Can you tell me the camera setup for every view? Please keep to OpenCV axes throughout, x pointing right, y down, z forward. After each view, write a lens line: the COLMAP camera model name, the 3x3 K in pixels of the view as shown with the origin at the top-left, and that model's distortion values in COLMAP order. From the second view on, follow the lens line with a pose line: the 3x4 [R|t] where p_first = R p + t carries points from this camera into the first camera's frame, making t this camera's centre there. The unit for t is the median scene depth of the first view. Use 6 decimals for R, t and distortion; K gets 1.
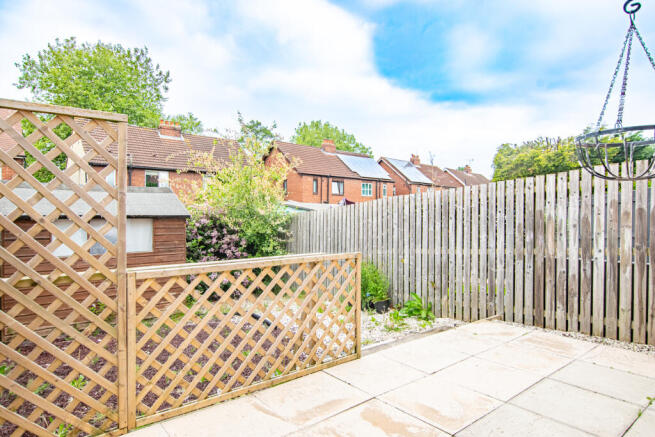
lens RADIAL K [[389.8, 0, 331.2], [0, 389.8, 216.4], [0, 0, 1]] dist [-0.004047, -0.000779]
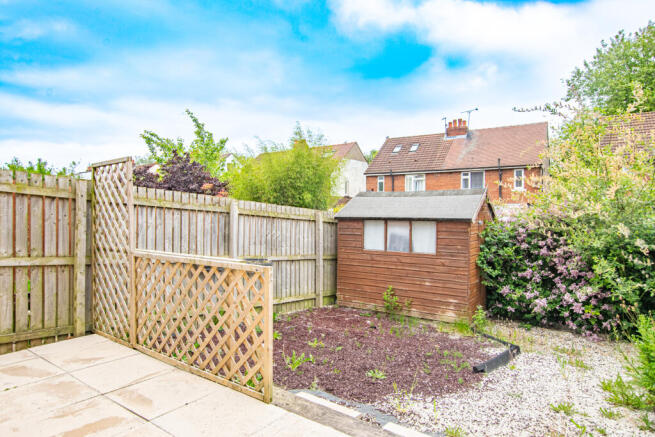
lens RADIAL K [[389.8, 0, 331.2], [0, 389.8, 216.4], [0, 0, 1]] dist [-0.004047, -0.000779]
pose [[0.248498, 0.002018, -0.968630, 0.393276], [-0.010270, 0.999947, -0.000552, -0.003220], [0.968578, 0.010085, 0.248506, 0.429969]]
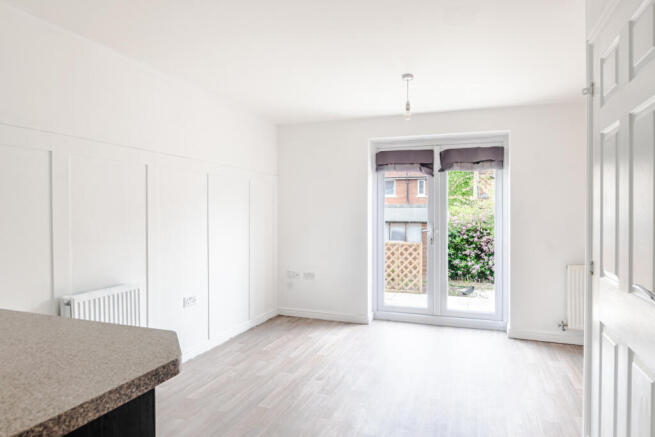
lens RADIAL K [[389.8, 0, 331.2], [0, 389.8, 216.4], [0, 0, 1]] dist [-0.004047, -0.000779]
pose [[0.502290, 0.000944, -0.864699, 0.732430], [-0.004526, 0.999989, -0.001537, -0.017869], [0.864687, 0.004686, 0.502289, -0.185116]]
